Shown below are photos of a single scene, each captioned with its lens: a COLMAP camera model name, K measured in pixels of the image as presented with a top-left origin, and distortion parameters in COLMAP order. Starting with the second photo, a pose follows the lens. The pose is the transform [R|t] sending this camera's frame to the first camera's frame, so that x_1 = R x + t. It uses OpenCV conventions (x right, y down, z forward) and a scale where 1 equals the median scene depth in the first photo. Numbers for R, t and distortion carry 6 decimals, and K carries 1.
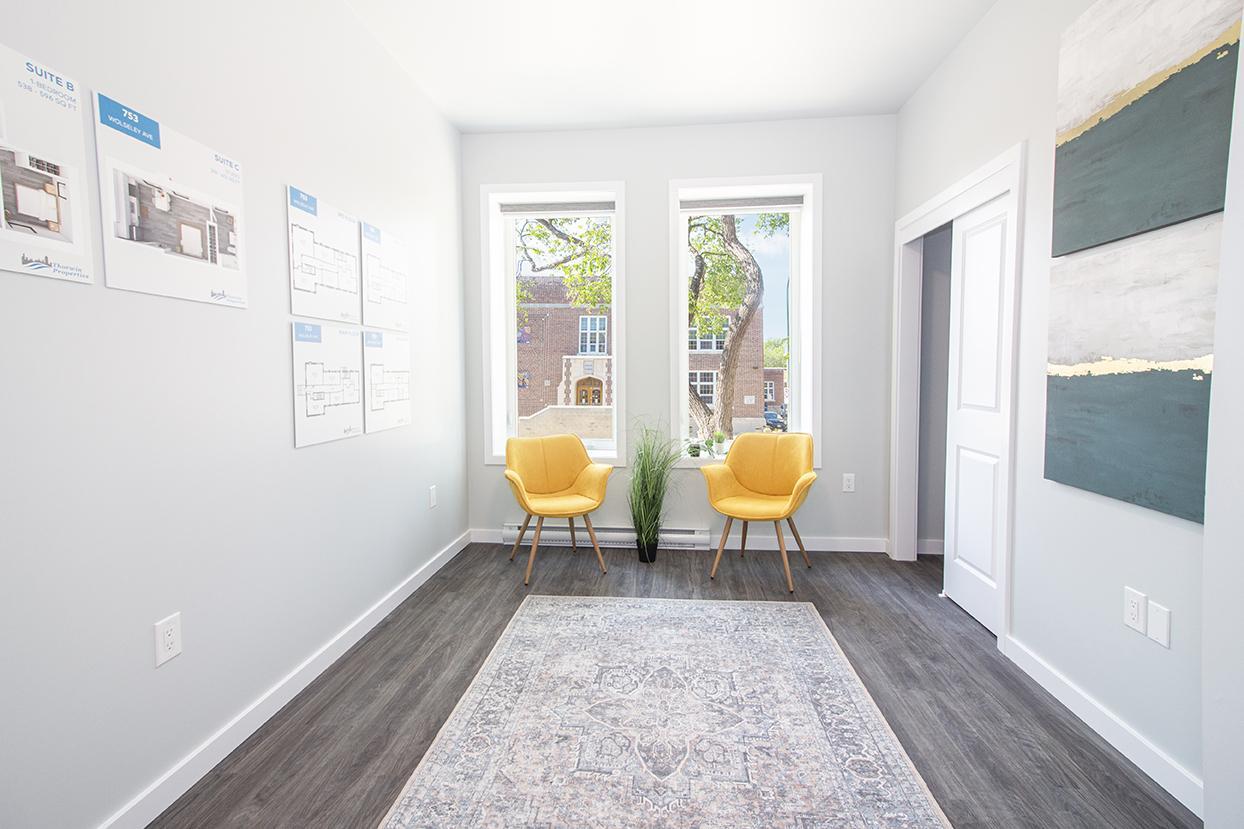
lens RADIAL K [[585.3, 0, 619.0], [0, 585.3, 396.8], [0, 0, 1]] dist [0.027379, 0.001402]
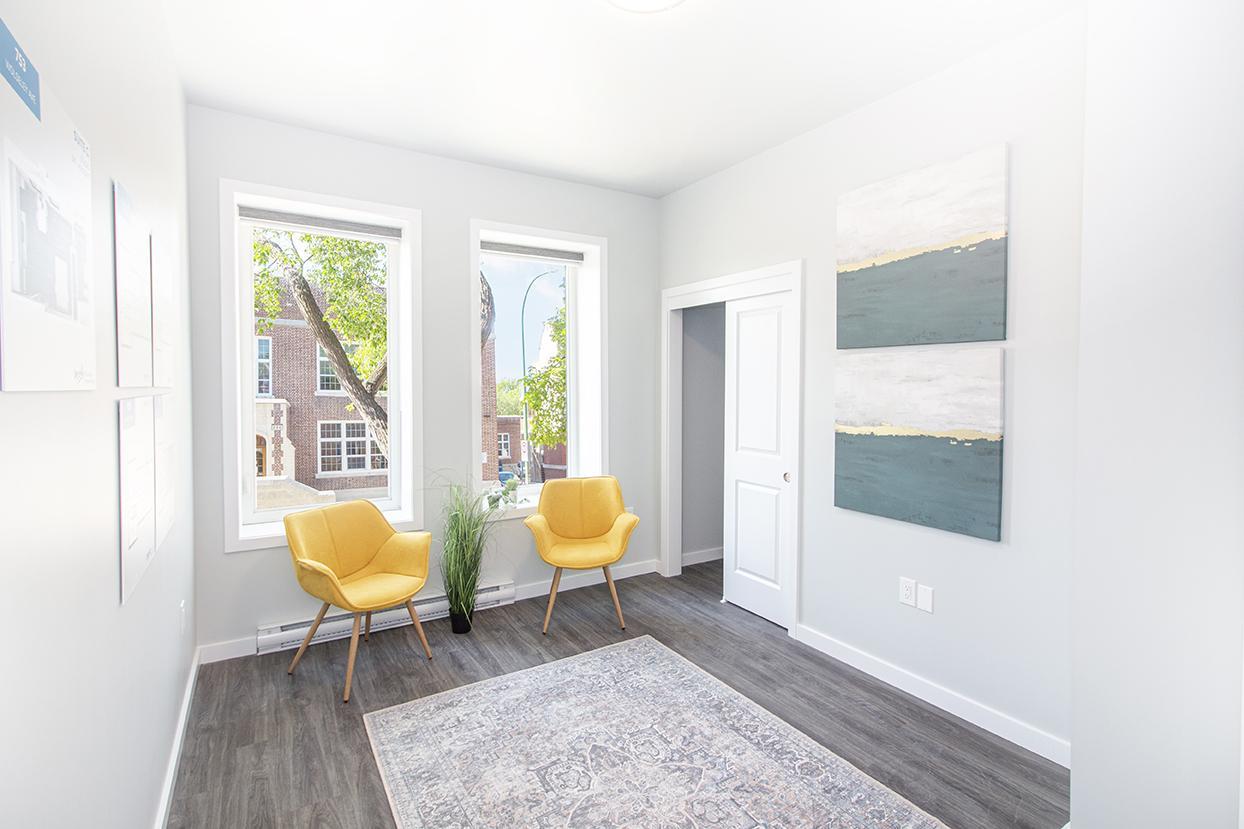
lens RADIAL K [[581.9, 0, 620.2], [0, 581.9, 395.0], [0, 0, 1]] dist [0.006343, 0.000801]
pose [[0.800423, -0.006084, 0.599405, -0.475107], [0.022447, 0.999551, -0.019830, -0.101848], [-0.599015, 0.029328, 0.800200, 0.190865]]
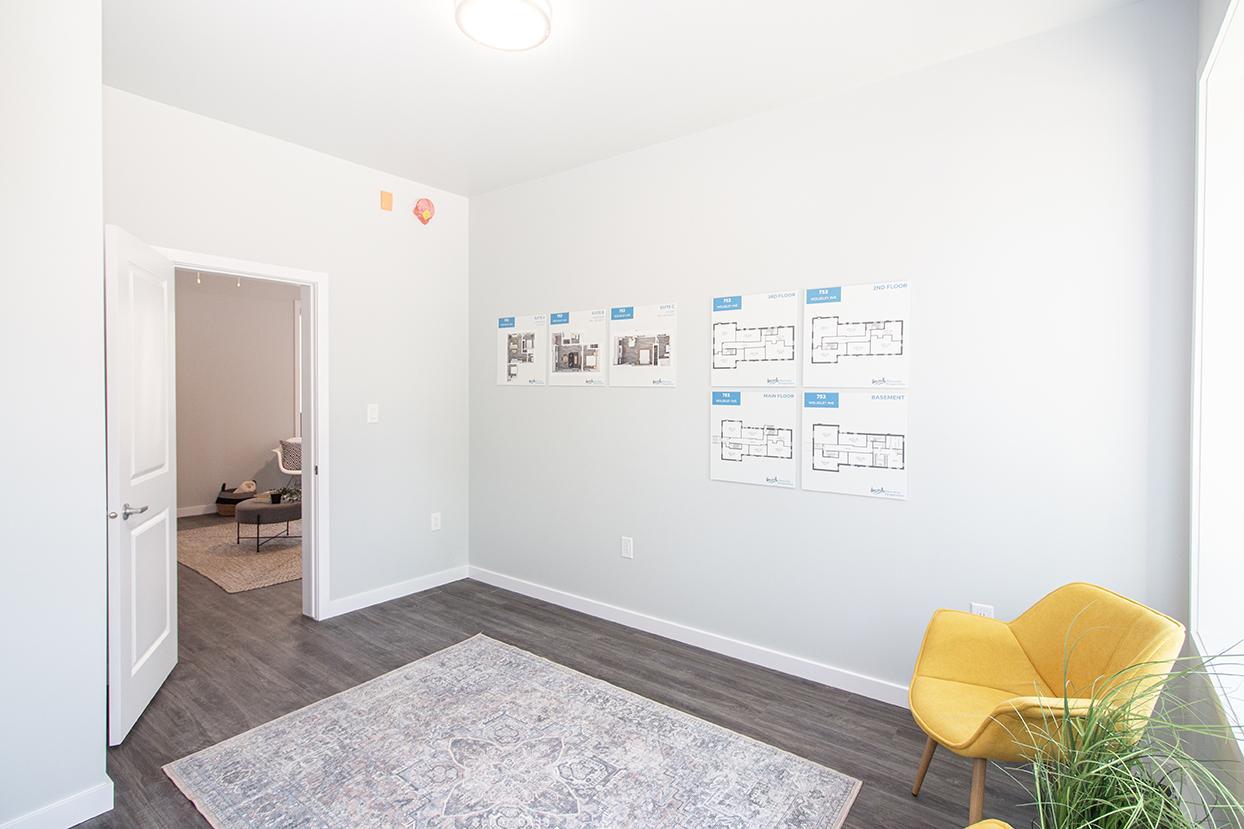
lens RADIAL K [[599.9, 0, 621.5], [0, 599.9, 395.4], [0, 0, 1]] dist [0.004059, 0.000737]
pose [[-0.529214, 0.010782, -0.848420, 0.766971], [-0.040536, 0.998456, 0.037973, -0.155942], [0.847520, 0.054487, -0.527960, 1.503887]]
